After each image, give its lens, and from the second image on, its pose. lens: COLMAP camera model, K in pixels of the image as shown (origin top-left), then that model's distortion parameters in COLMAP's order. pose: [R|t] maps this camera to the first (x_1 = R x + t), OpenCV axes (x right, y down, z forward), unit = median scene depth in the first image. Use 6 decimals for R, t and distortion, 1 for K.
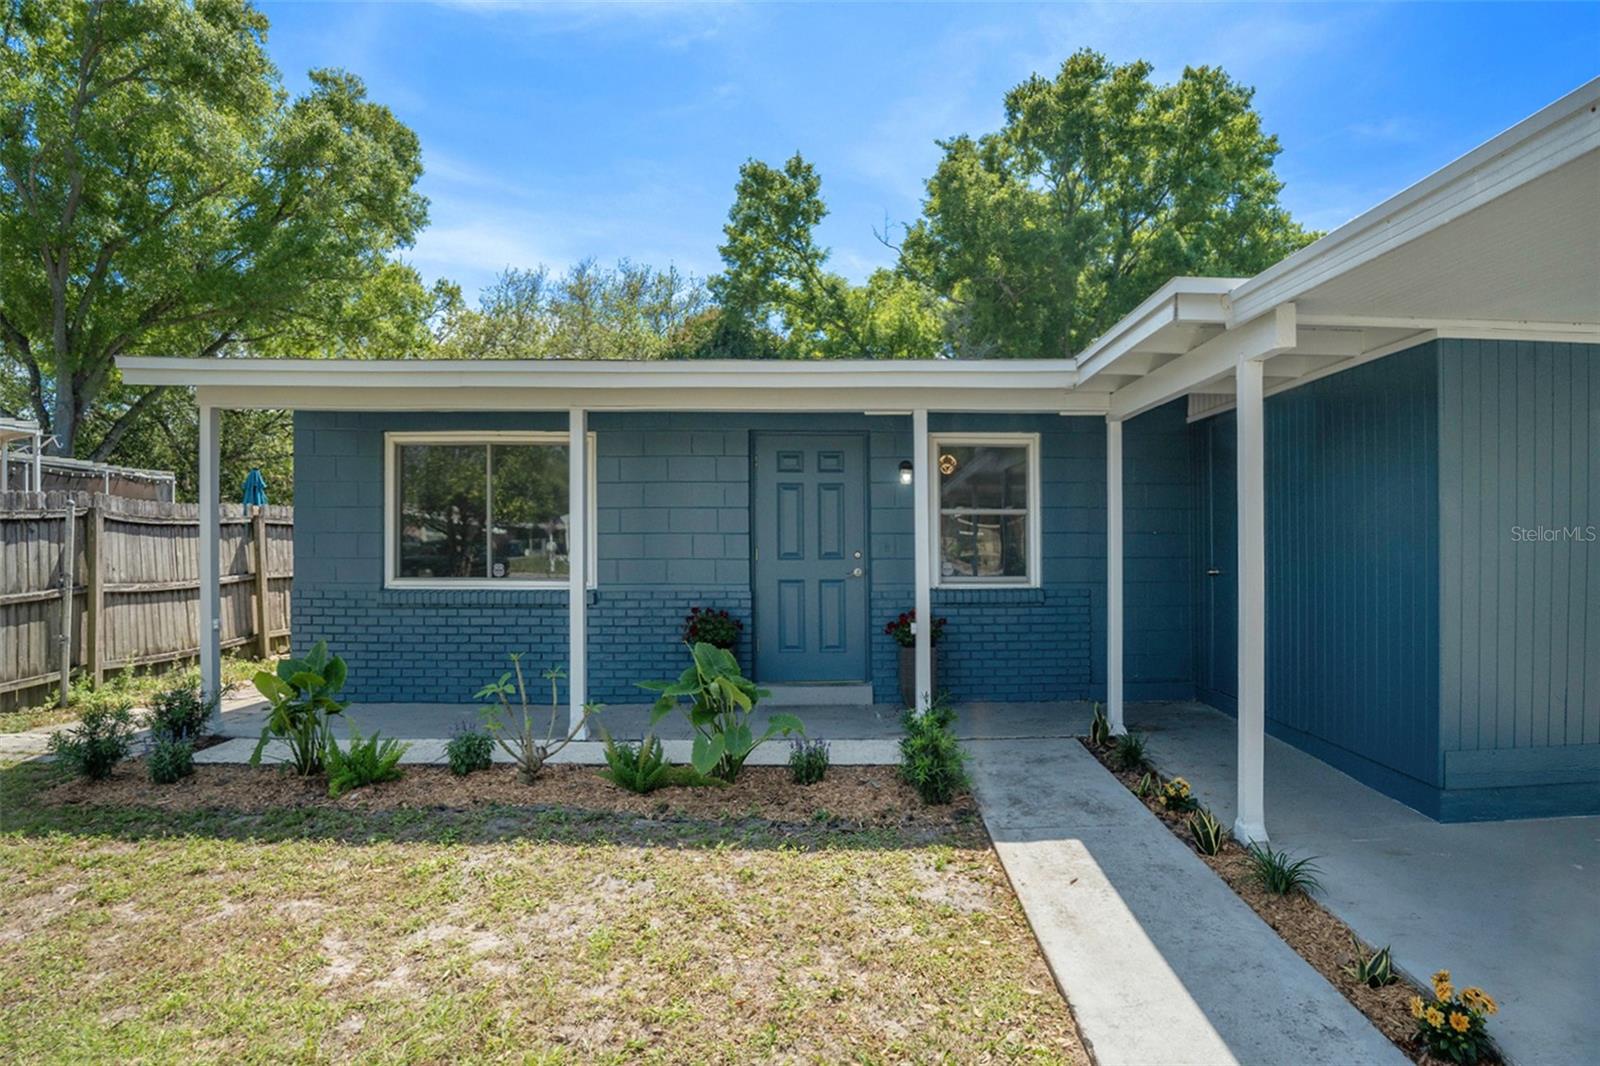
lens RADIAL K [[835.7, 0, 907.6], [0, 835.7, 488.6], [0, 0, 1]] dist [-0.036285, -0.001192]
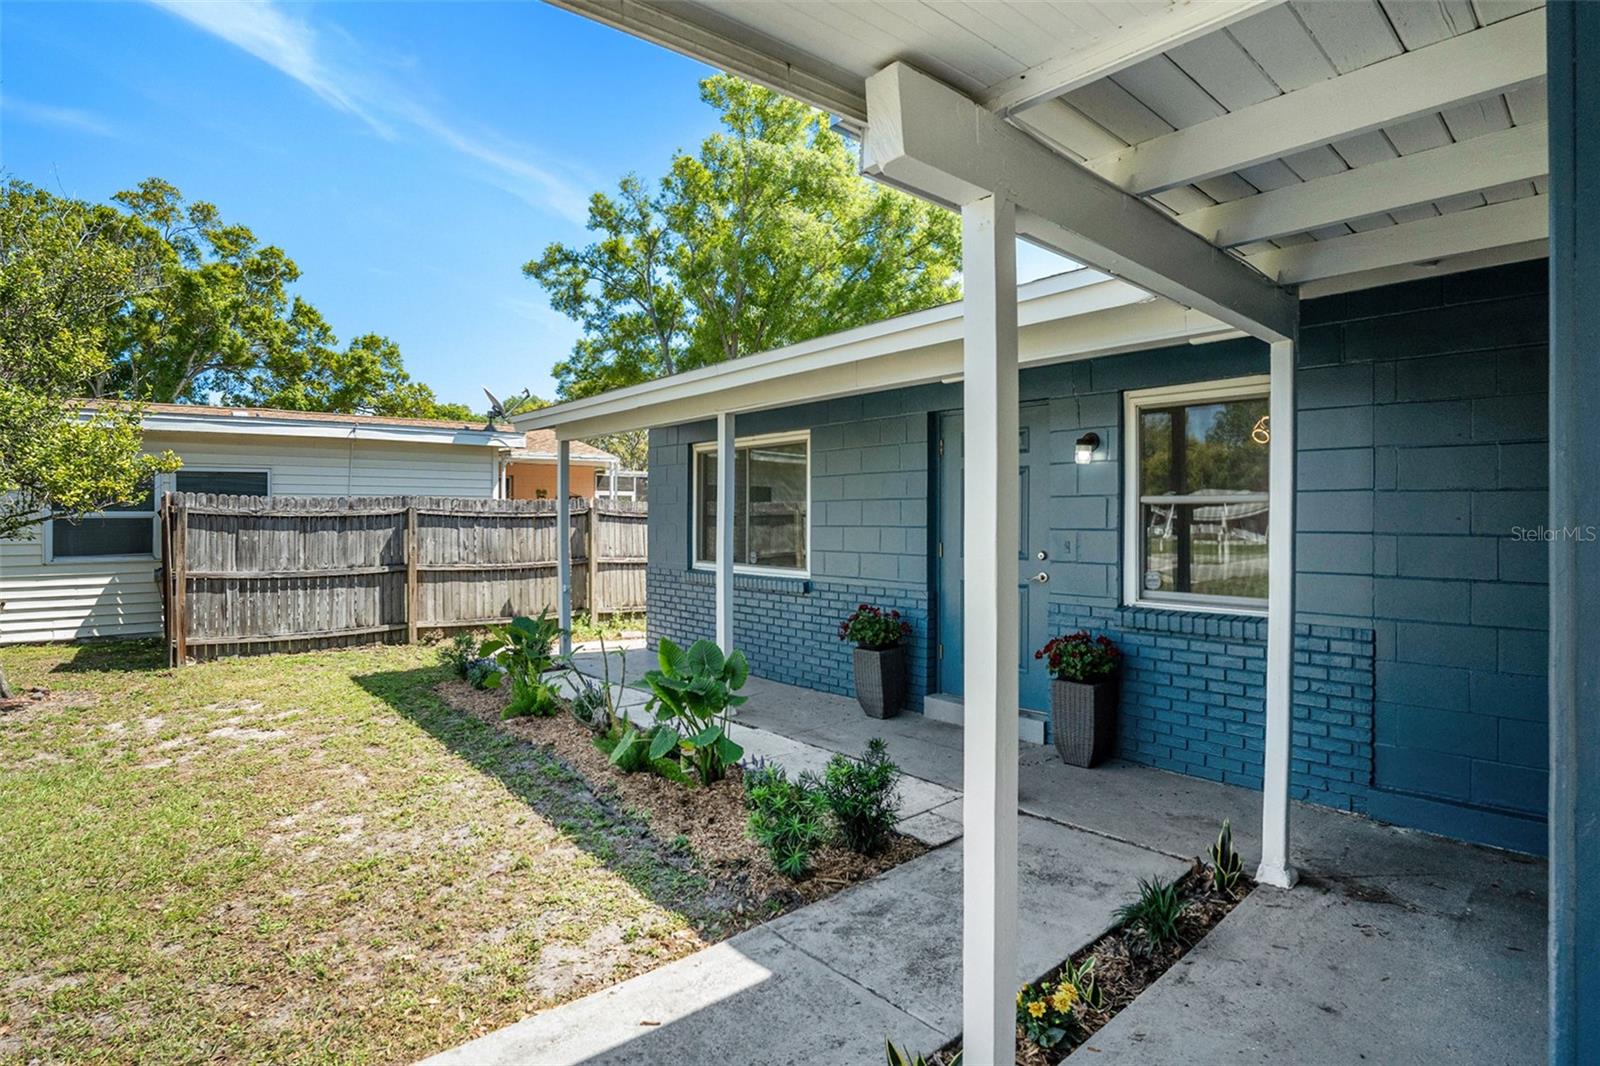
lens RADIAL K [[822.5, 0, 797.2], [0, 822.5, 521.8], [0, 0, 1]] dist [-0.051599, -0.000301]
pose [[0.588321, 0.006149, -0.808604, 0.526221], [0.050665, 0.997726, 0.044450, 0.001741], [0.807039, -0.067118, 0.586672, 0.439928]]
